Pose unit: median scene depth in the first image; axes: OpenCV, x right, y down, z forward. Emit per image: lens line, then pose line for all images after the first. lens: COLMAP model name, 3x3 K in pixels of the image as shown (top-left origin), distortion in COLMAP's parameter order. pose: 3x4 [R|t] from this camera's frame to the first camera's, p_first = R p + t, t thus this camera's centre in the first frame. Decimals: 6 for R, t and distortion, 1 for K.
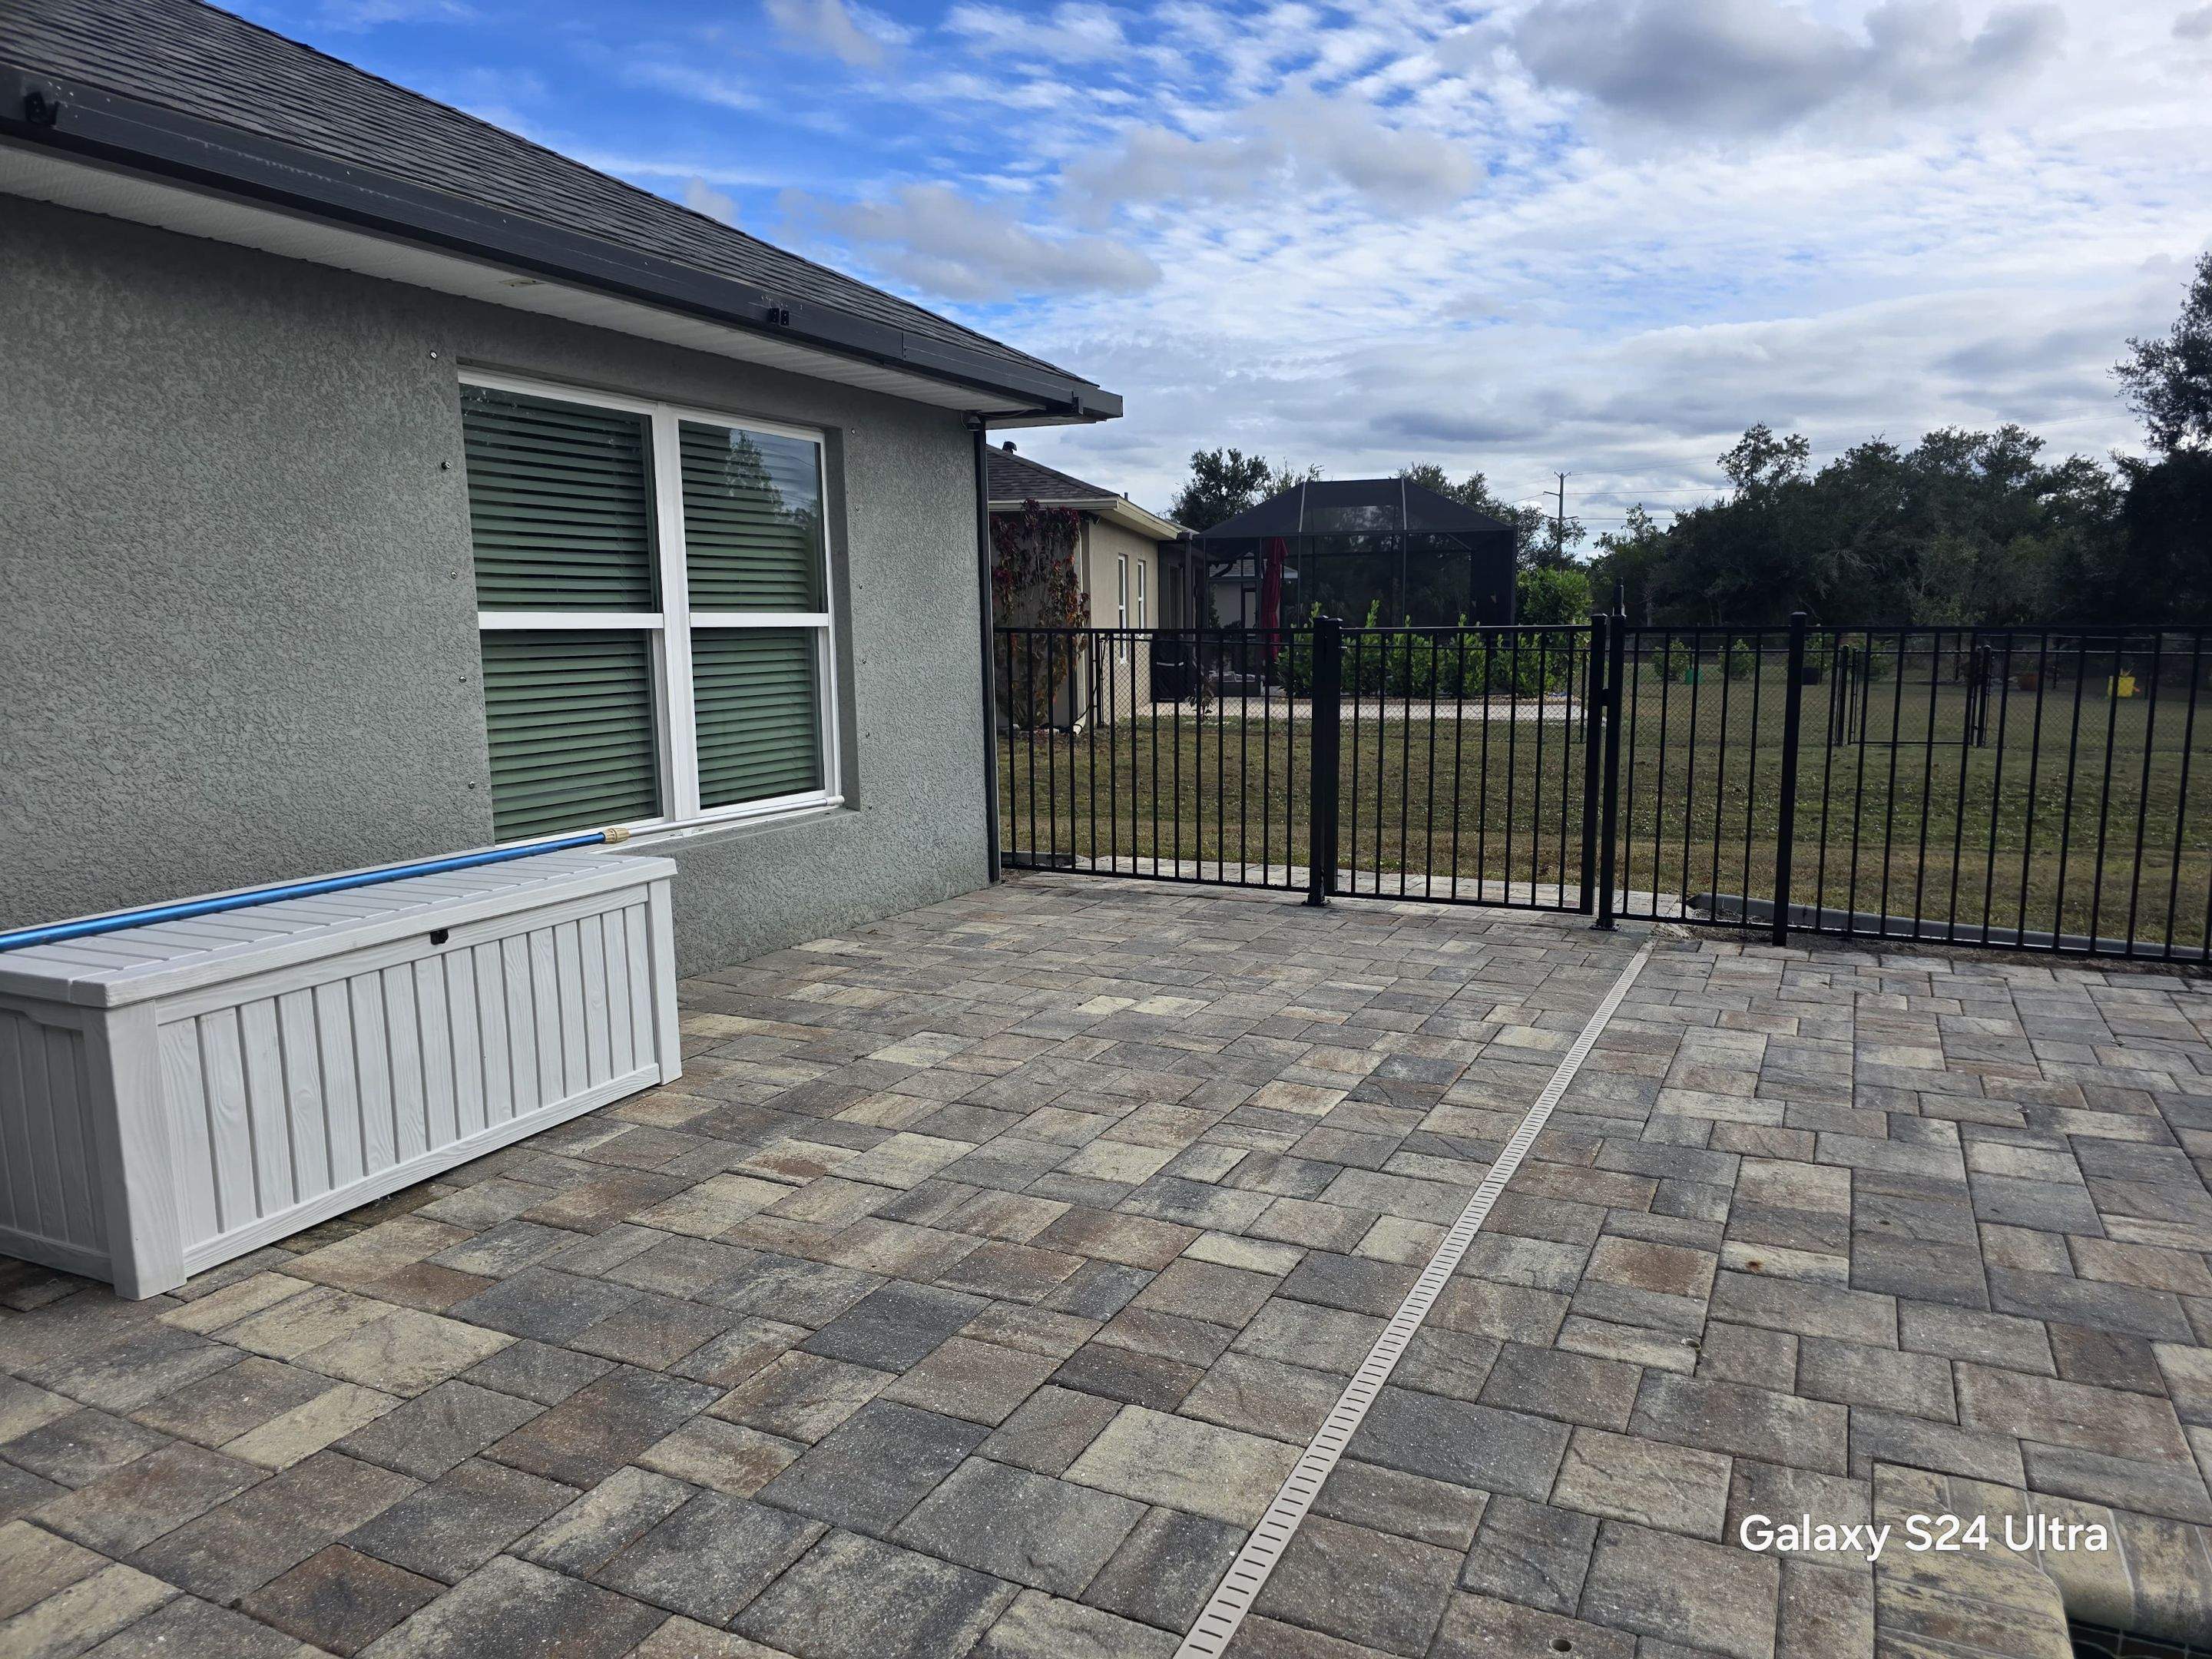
lens RADIAL K [[1483.2, 0, 1096.2], [0, 1483.2, 843.8], [0, 0, 1]] dist [0.056779, -0.049221]
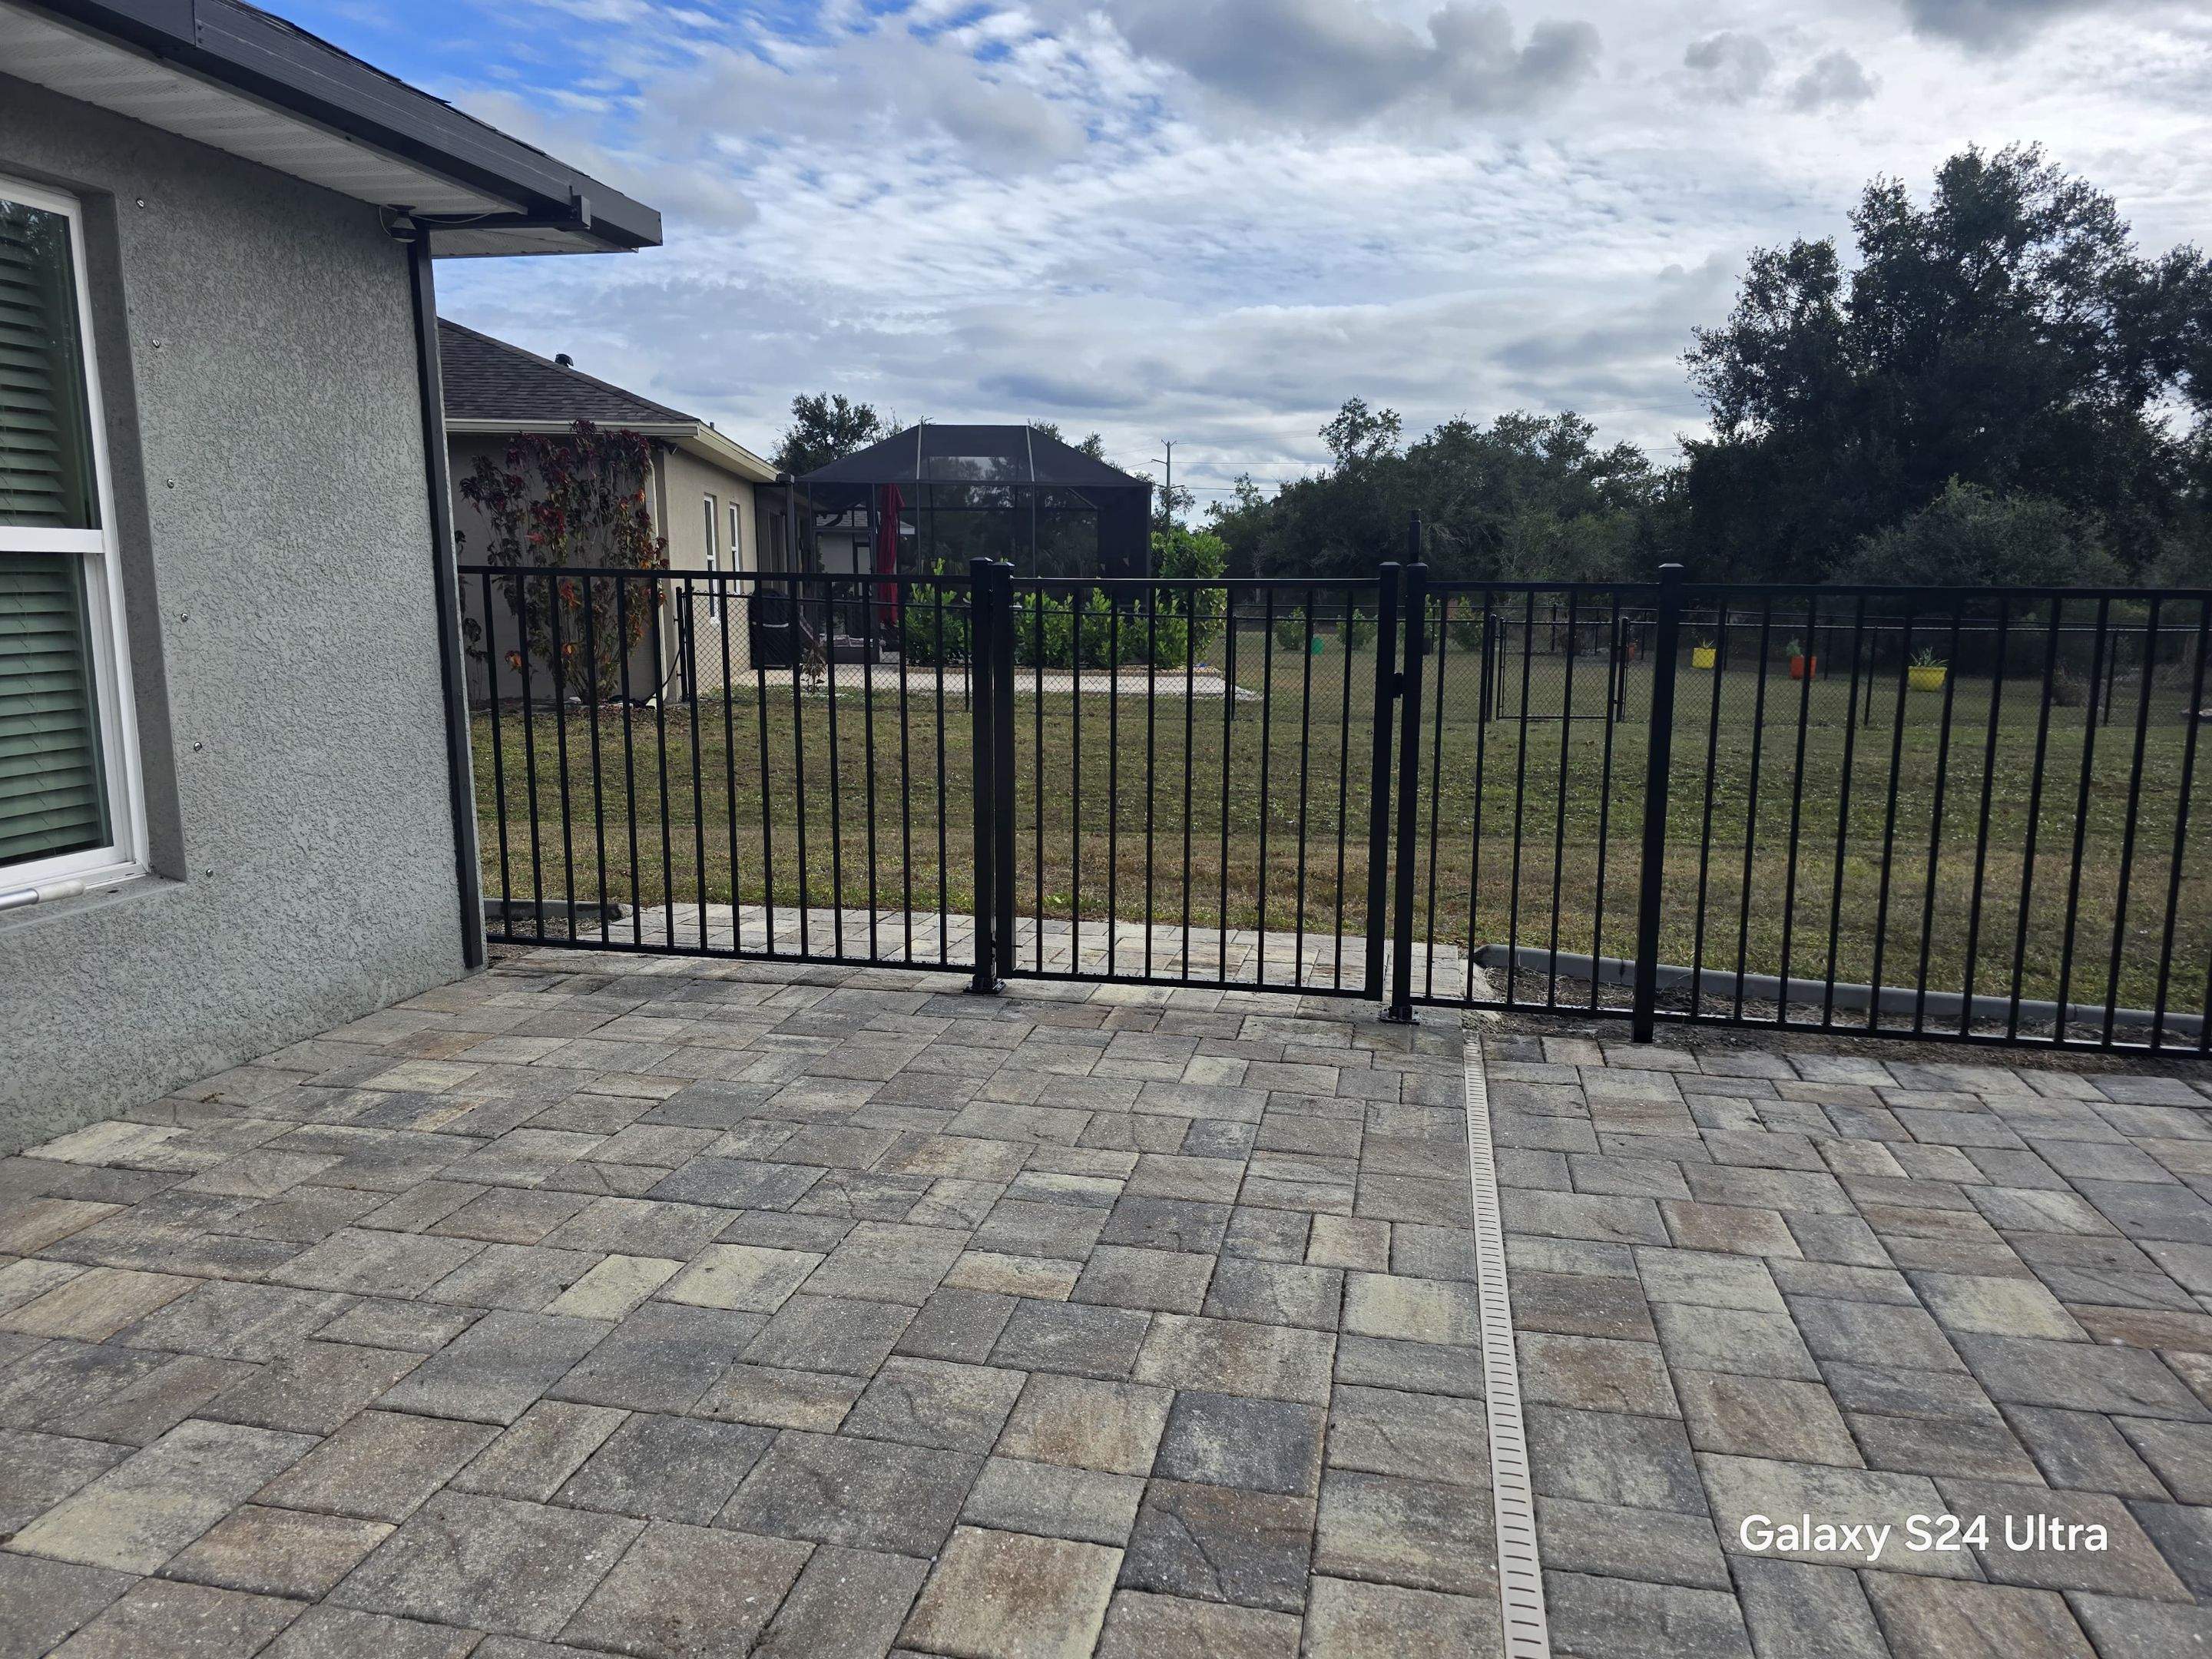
lens RADIAL K [[1483.2, 0, 1125.2], [0, 1483.2, 861.5], [0, 0, 1]] dist [0.056779, -0.049221]
pose [[0.962598, -0.032742, 0.268948, 0.028018], [0.023096, 0.998974, 0.038950, -0.038036], [-0.269948, -0.031282, 0.962367, 0.304818]]
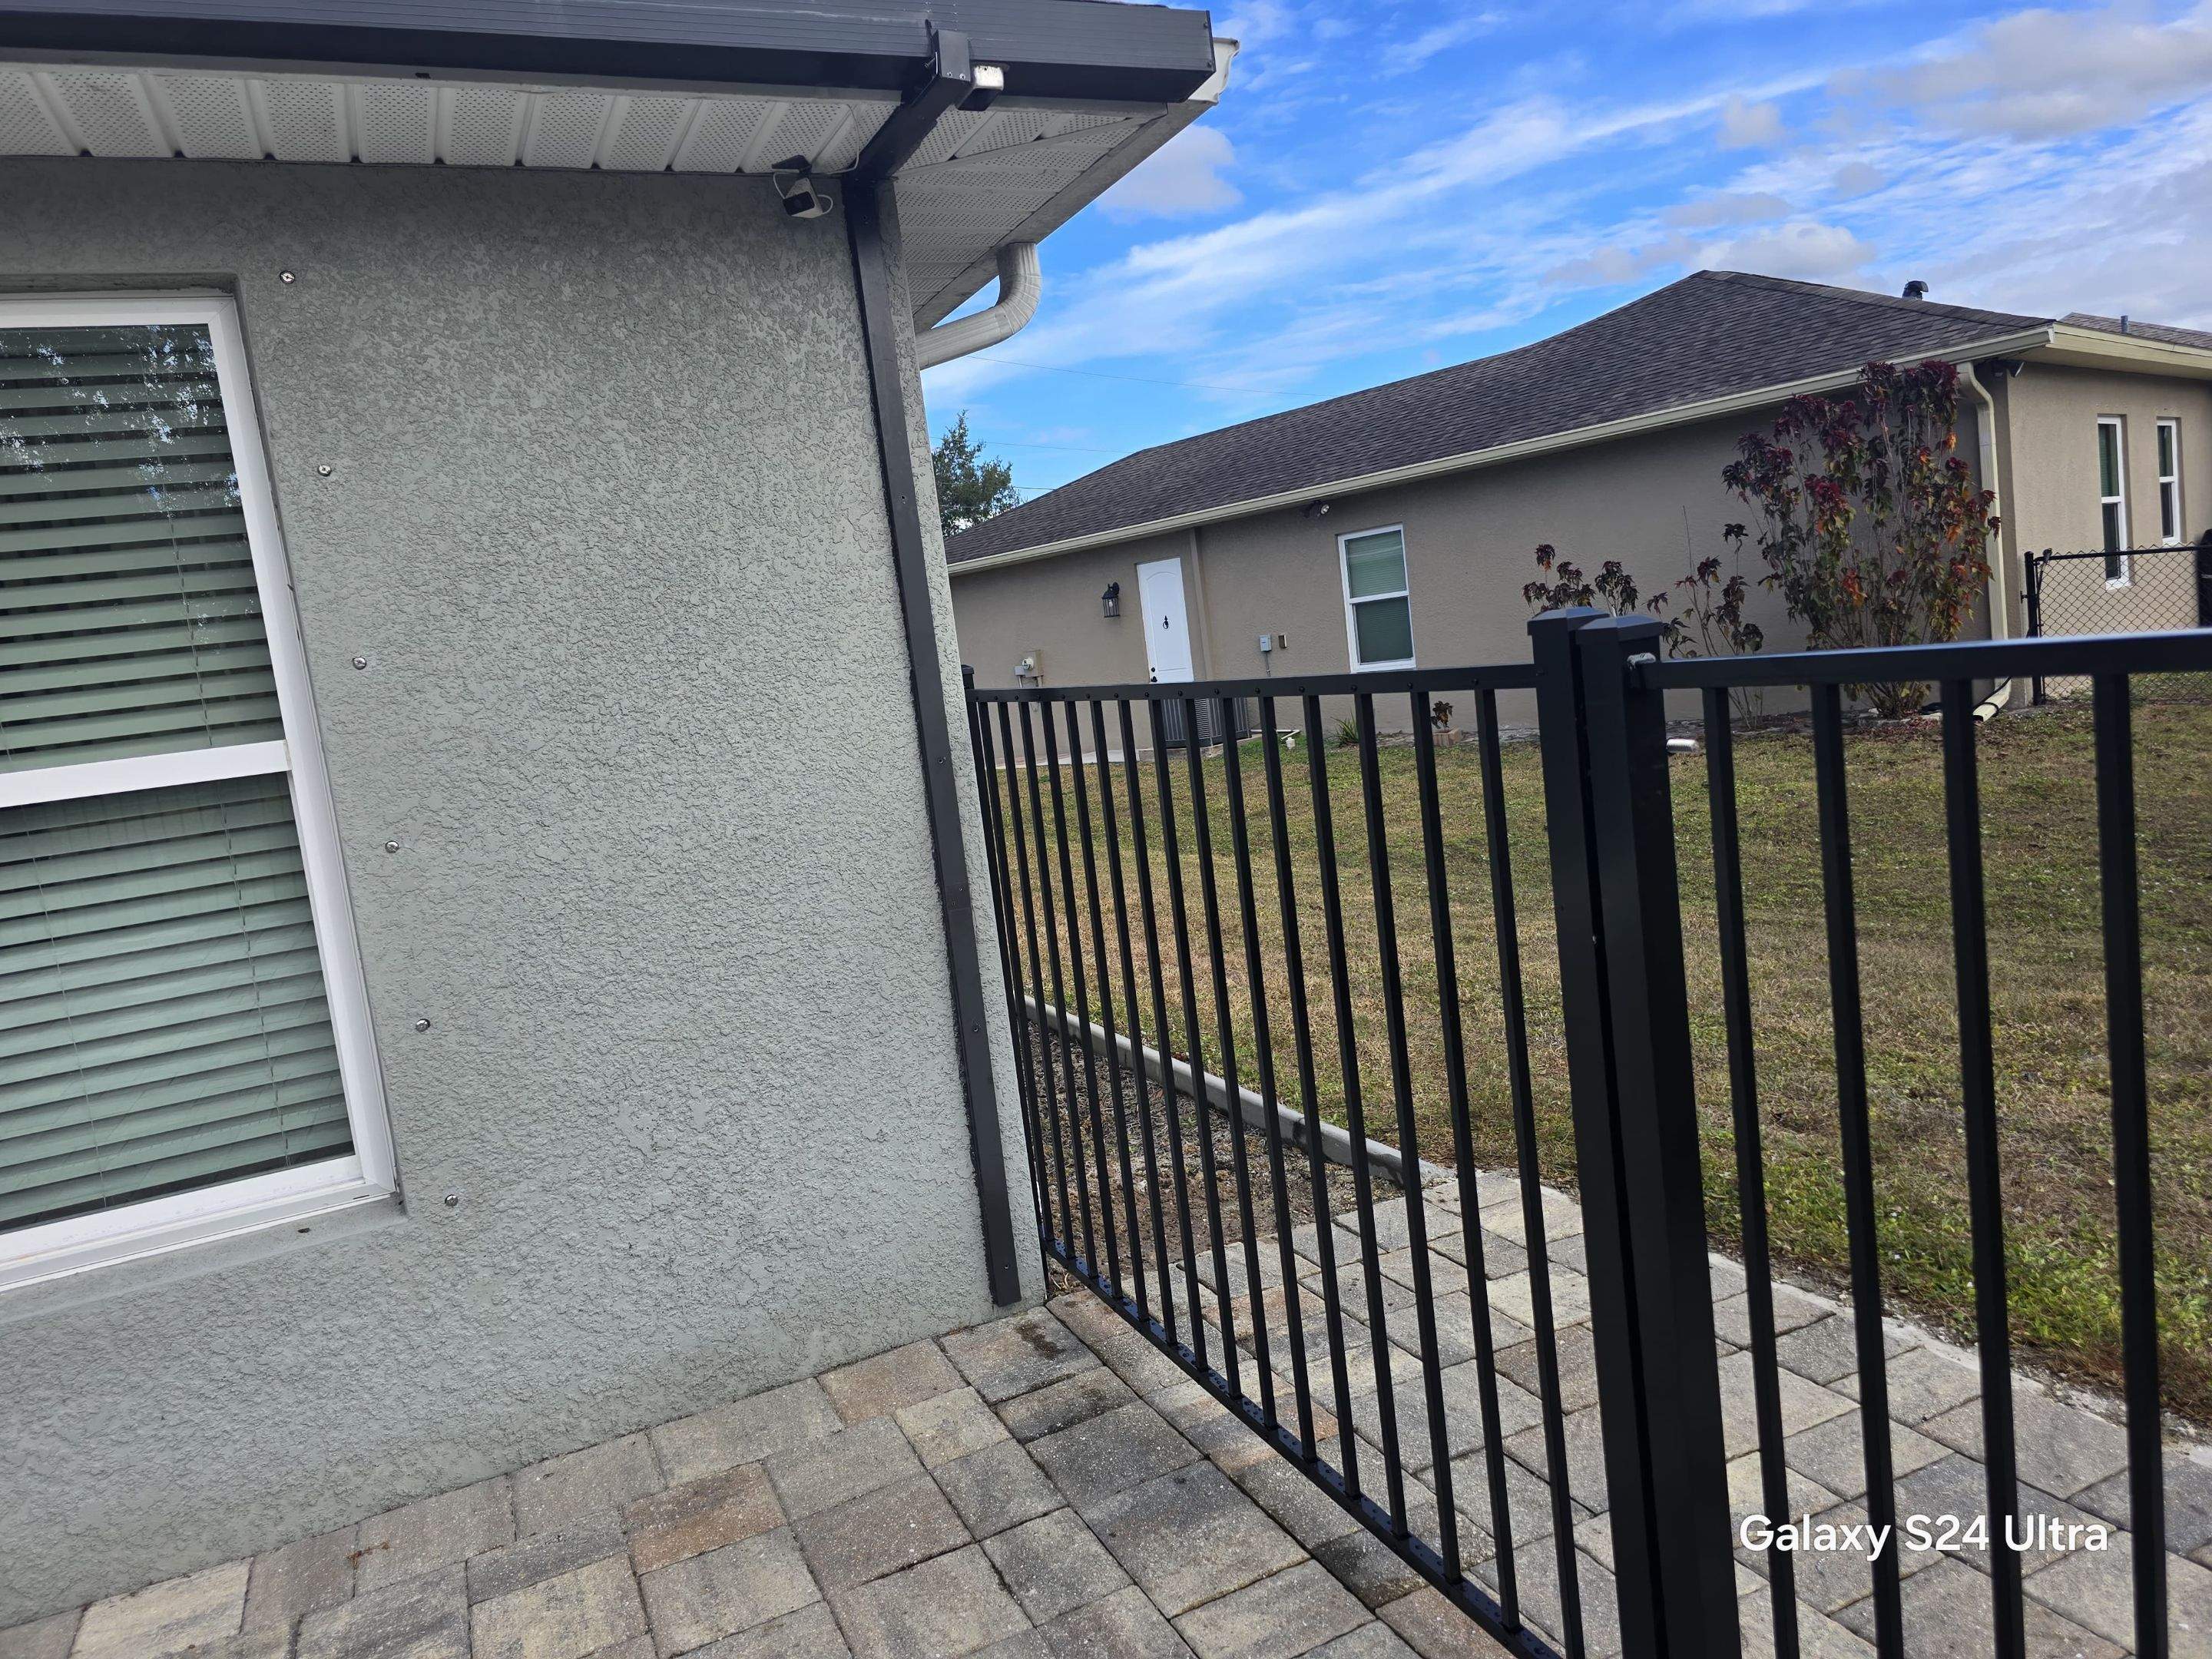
lens RADIAL K [[1483.2, 0, 1100.2], [0, 1483.2, 812.8], [0, 0, 1]] dist [0.056779, -0.049221]
pose [[0.789687, -0.013725, -0.613357, 0.208535], [0.019101, 0.999815, 0.002220, -0.111744], [0.613213, -0.013468, 0.789803, 0.694359]]
